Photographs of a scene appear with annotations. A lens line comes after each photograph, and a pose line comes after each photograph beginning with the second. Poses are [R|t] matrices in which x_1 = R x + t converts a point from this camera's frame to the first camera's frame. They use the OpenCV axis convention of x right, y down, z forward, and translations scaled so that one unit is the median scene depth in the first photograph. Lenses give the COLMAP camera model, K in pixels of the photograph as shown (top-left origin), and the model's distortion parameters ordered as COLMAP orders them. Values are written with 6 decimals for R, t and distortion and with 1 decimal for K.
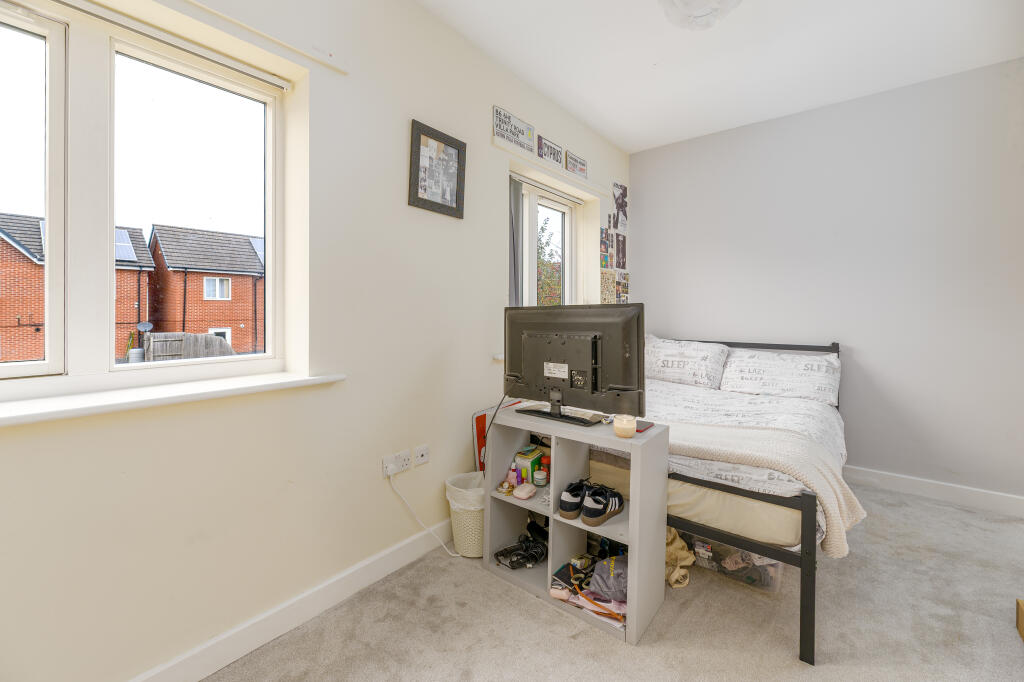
lens RADIAL K [[403.2, 0, 506.6], [0, 403.2, 309.0], [0, 0, 1]] dist [0.000877, -0.000005]
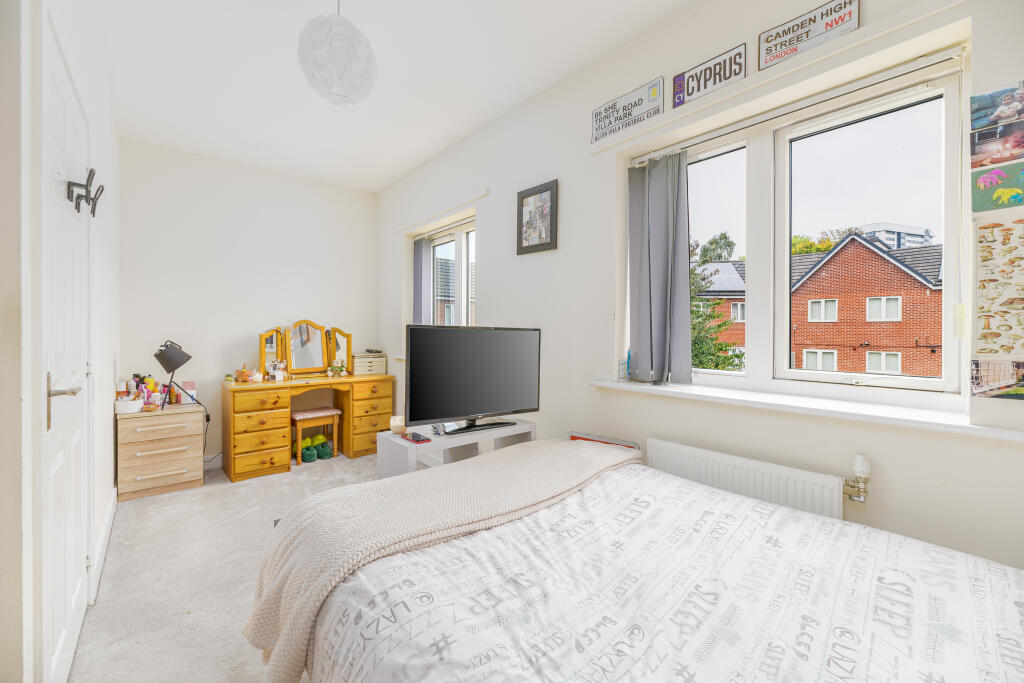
lens RADIAL K [[403.2, 0, 512.2], [0, 403.2, 335.0], [0, 0, 1]] dist [0.000877, -0.000005]
pose [[-0.134617, 0.010994, -0.990837, 0.884194], [-0.003005, 0.999929, 0.011503, 0.000838], [0.990893, 0.004526, -0.134574, 0.905344]]
